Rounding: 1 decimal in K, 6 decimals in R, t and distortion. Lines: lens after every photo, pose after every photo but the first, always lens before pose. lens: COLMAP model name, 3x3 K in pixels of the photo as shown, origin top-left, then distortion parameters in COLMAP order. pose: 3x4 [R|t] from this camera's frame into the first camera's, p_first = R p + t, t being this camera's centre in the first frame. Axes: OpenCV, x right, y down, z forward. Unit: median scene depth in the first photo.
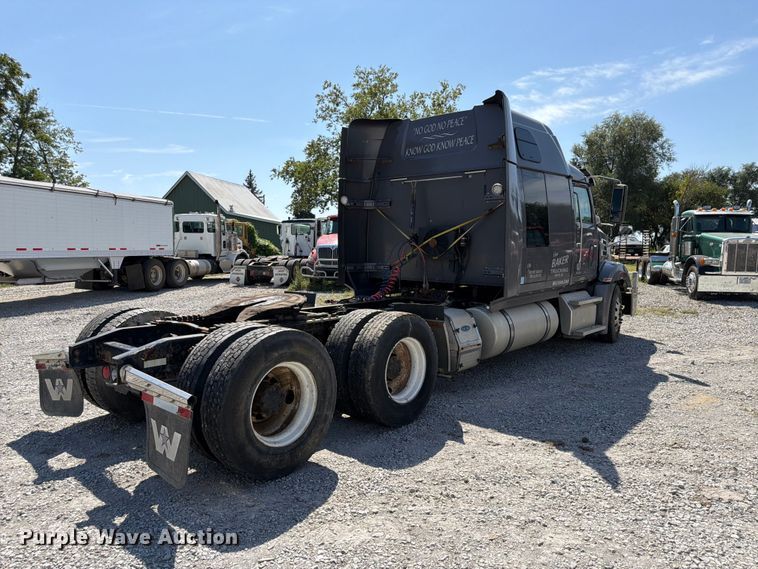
lens RADIAL K [[538.1, 0, 381.5], [0, 538.1, 286.0], [0, 0, 1]] dist [0.056732, -0.087471]
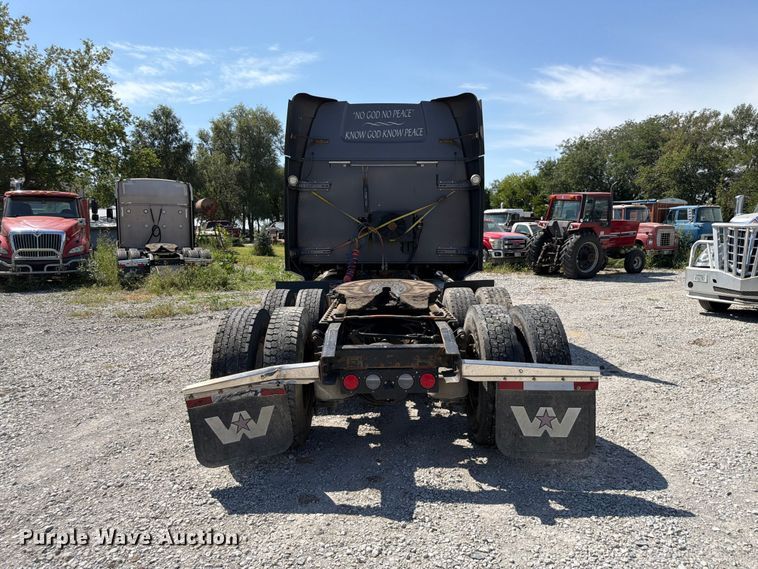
lens RADIAL K [[538.1, 0, 381.5], [0, 538.1, 286.0], [0, 0, 1]] dist [0.056732, -0.087471]
pose [[0.754014, -0.076107, 0.652434, -0.629028], [0.058435, 0.997099, 0.048780, -0.015840], [-0.654254, 0.001344, 0.756274, 0.218524]]
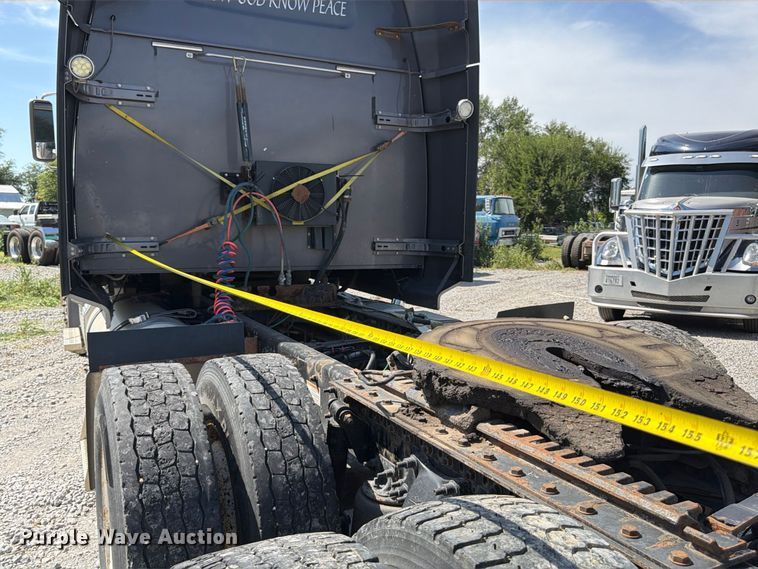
lens RADIAL K [[641.3, 0, 388.0], [0, 641.3, 286.6], [0, 0, 1]] dist [0.029603, -0.011665]
pose [[0.367764, -0.091922, 0.925365, -0.449569], [0.061552, 0.995326, 0.074409, -0.033047], [-0.927880, 0.029594, 0.371704, 0.712241]]
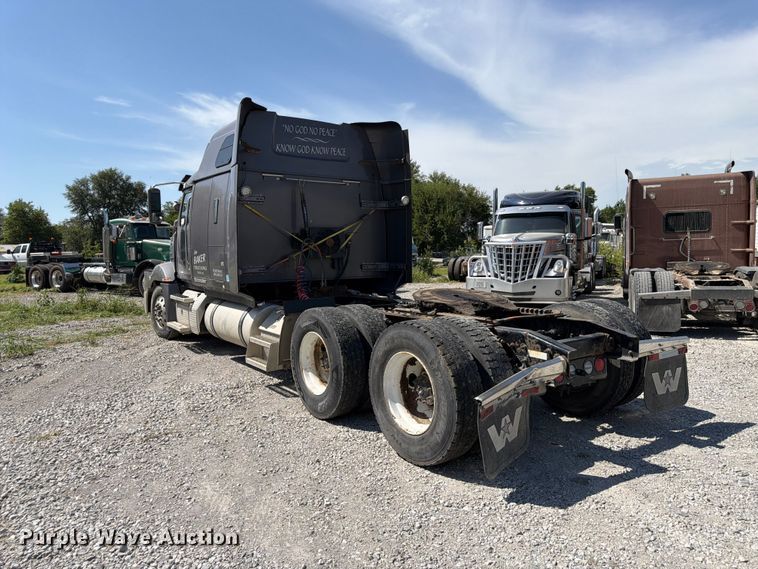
lens RADIAL K [[534.2, 0, 379.0], [0, 534.2, 284.5], [0, 0, 1]] dist [0.063124, -0.082699]
pose [[0.232445, -0.069410, 0.970130, -0.921125], [0.089683, 0.994730, 0.049682, -0.042002], [-0.968466, 0.075455, 0.237445, 0.674612]]
